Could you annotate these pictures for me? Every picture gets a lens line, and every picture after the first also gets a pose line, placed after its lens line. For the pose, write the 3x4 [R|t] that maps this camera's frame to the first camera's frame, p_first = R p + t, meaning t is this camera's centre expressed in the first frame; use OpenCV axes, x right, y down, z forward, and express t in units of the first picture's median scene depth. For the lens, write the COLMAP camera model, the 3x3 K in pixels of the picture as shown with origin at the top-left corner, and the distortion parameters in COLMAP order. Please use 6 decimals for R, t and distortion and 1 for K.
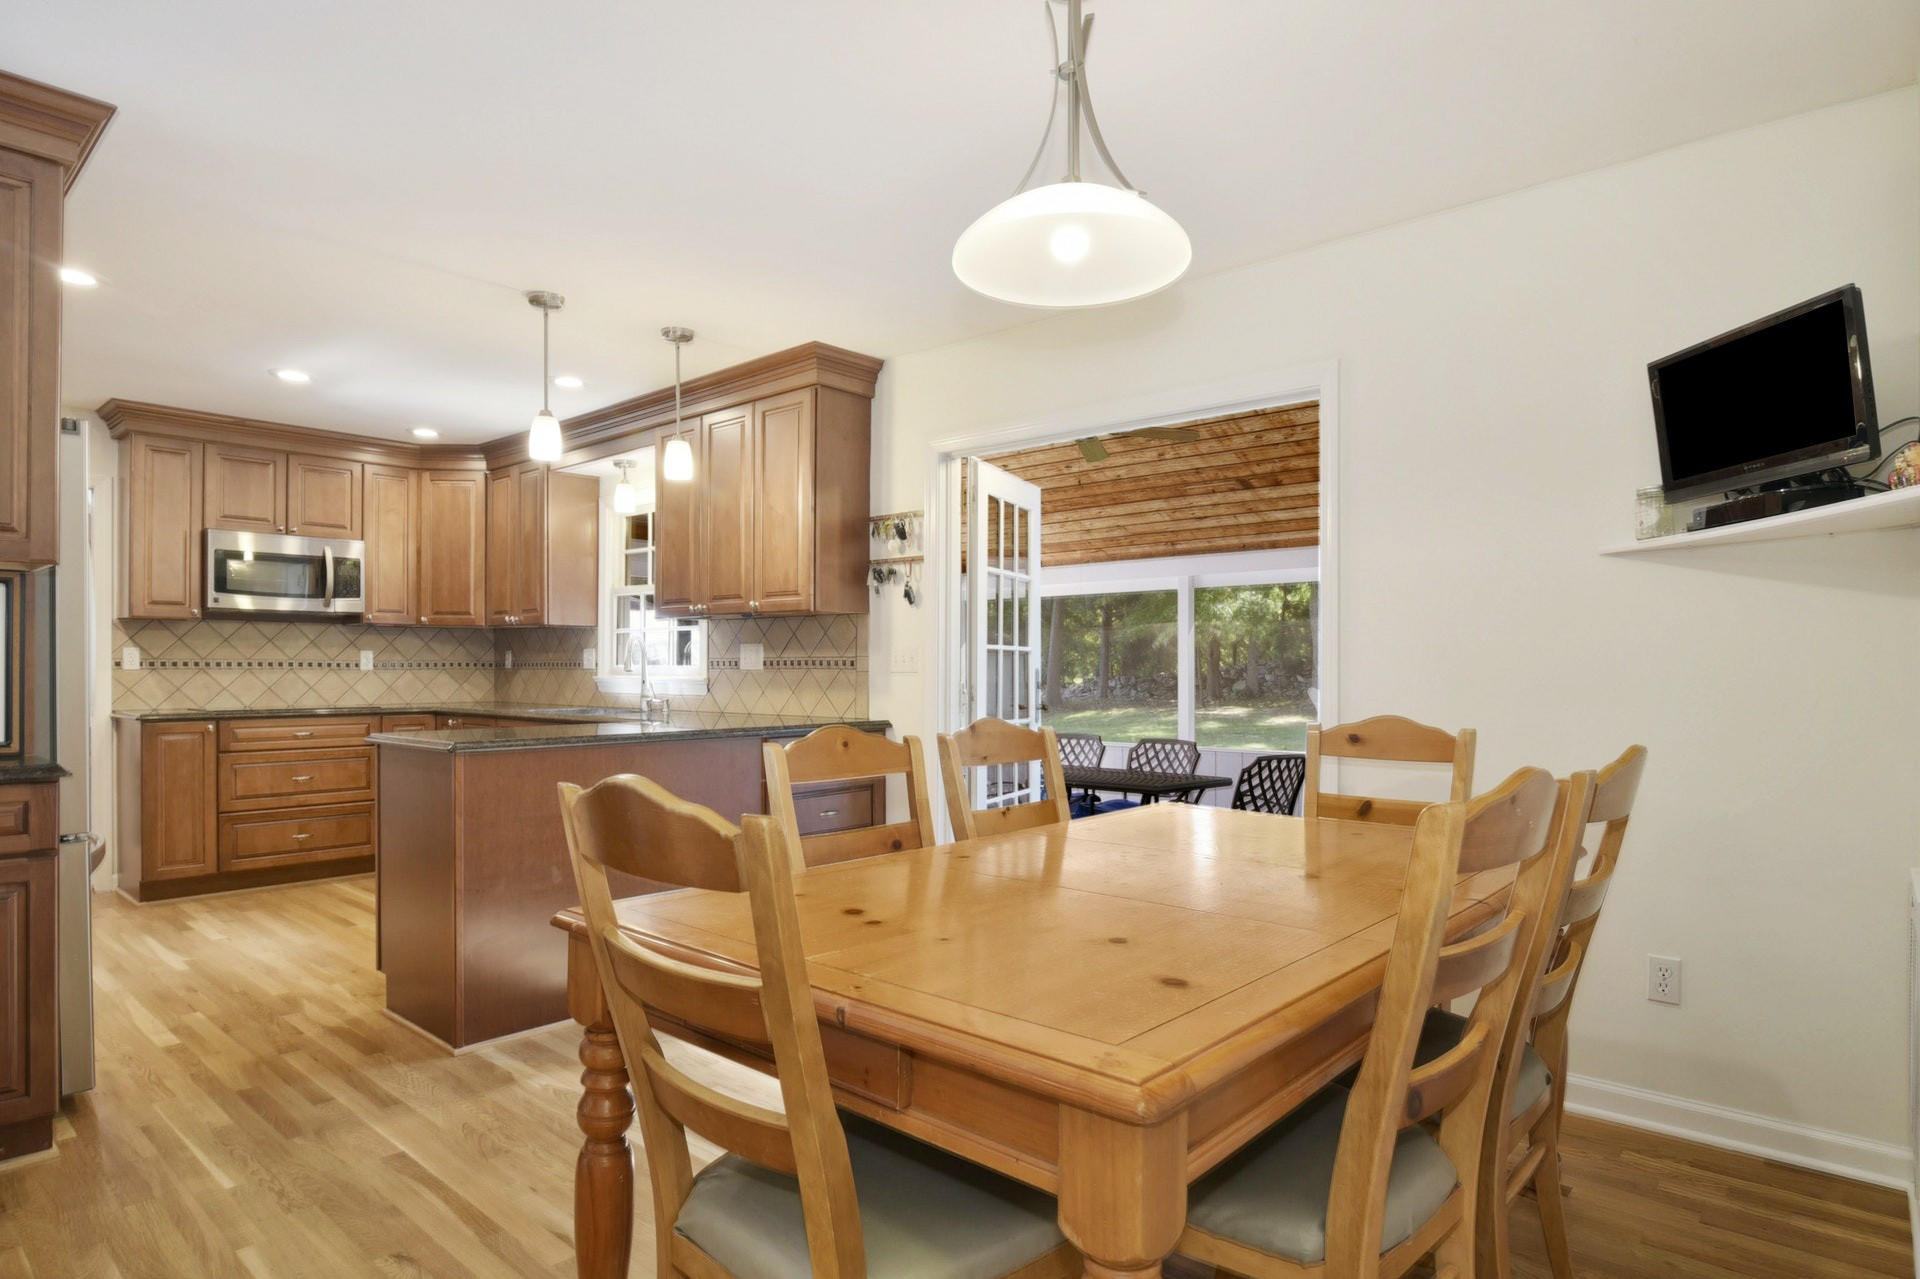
lens RADIAL K [[1067.5, 0, 962.6], [0, 1067.5, 654.2], [0, 0, 1]] dist [-0.003456, -0.000305]
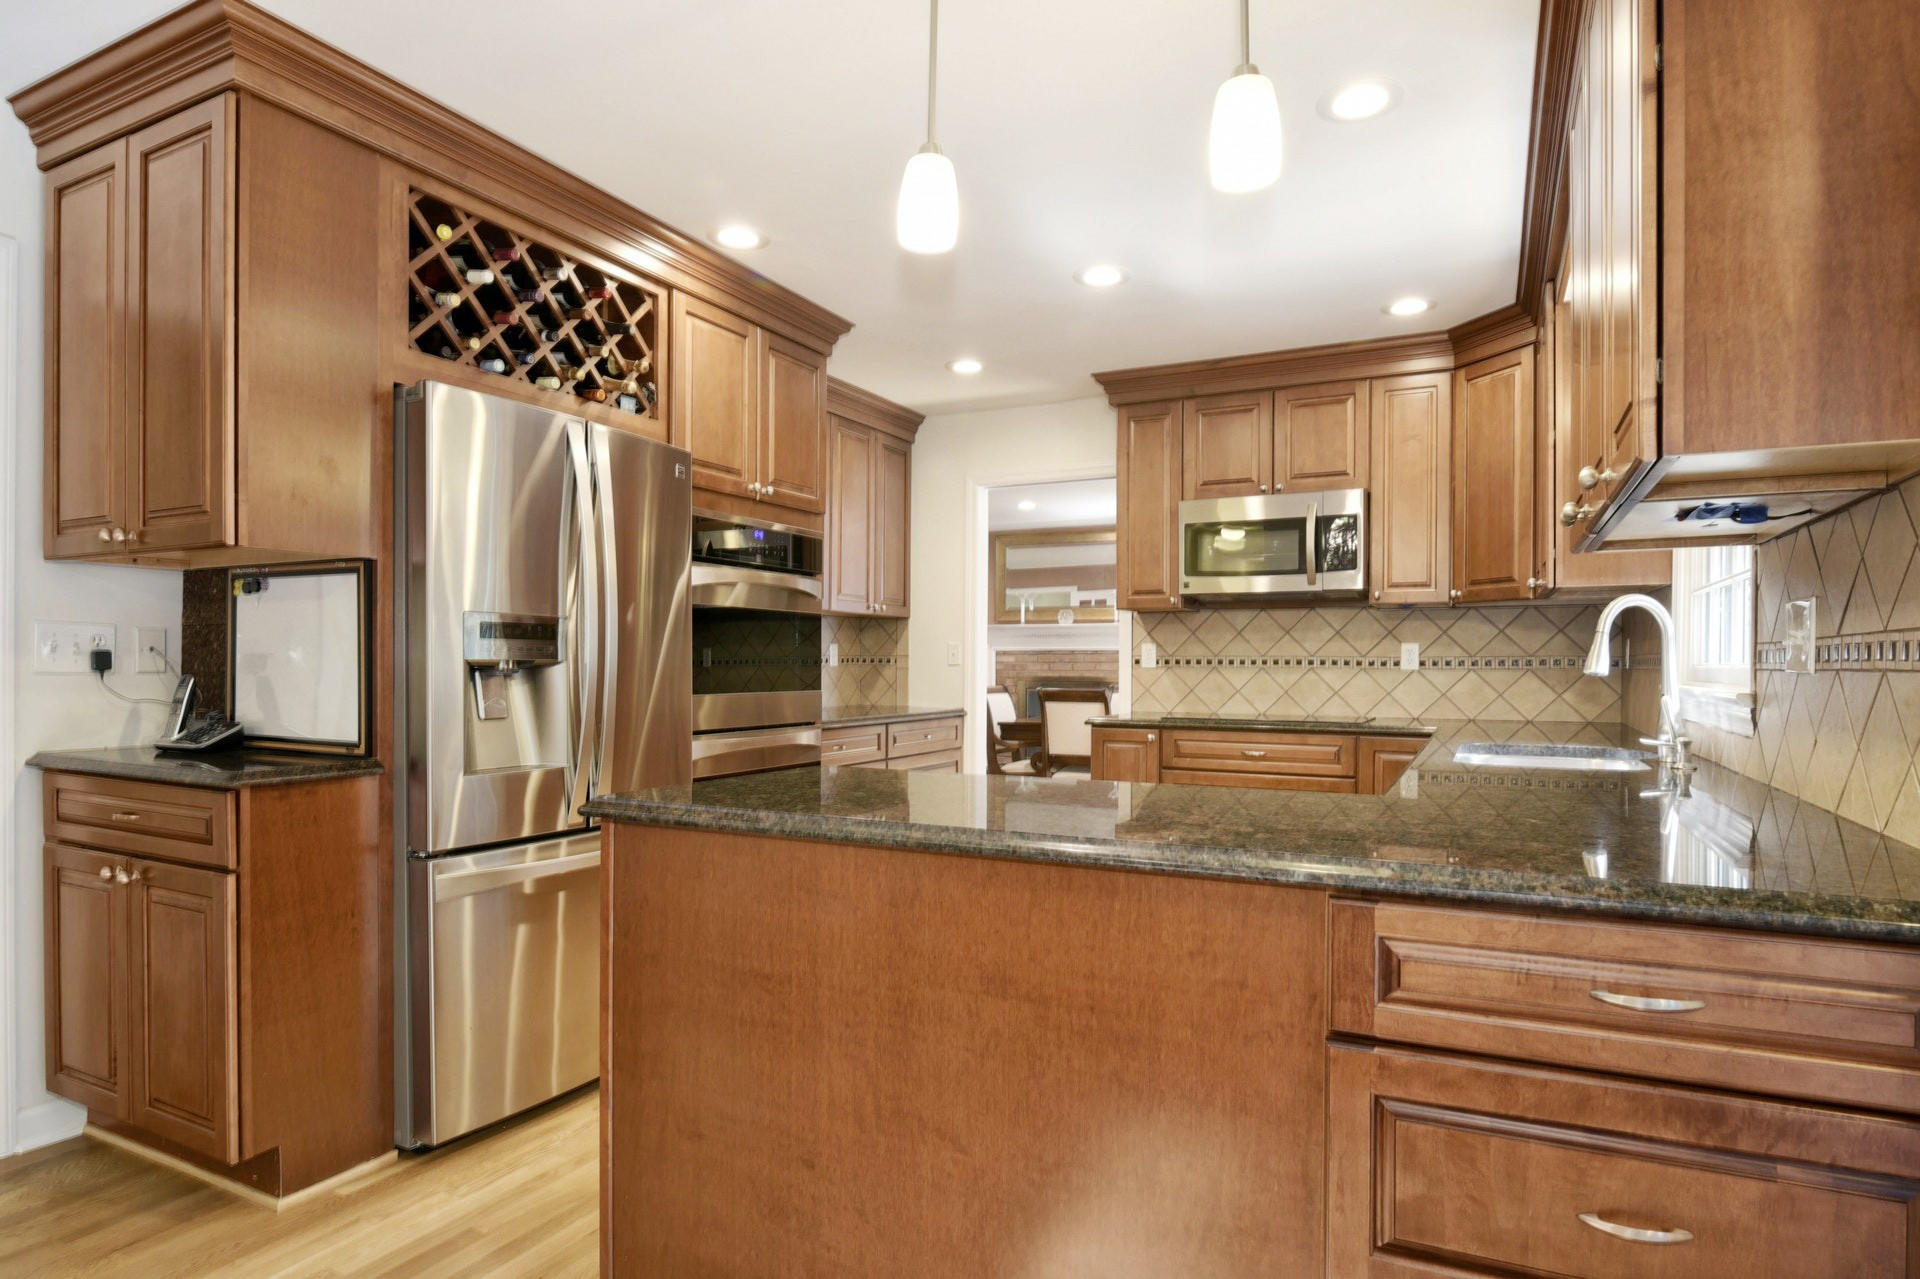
lens RADIAL K [[1067.5, 0, 934.9], [0, 1067.5, 673.9], [0, 0, 1]] dist [-0.003456, -0.000305]
pose [[0.243676, 0.008113, -0.969823, 0.063200], [0.009775, 0.999894, 0.010821, 0.007677], [0.969807, -0.012117, 0.243571, 0.582317]]
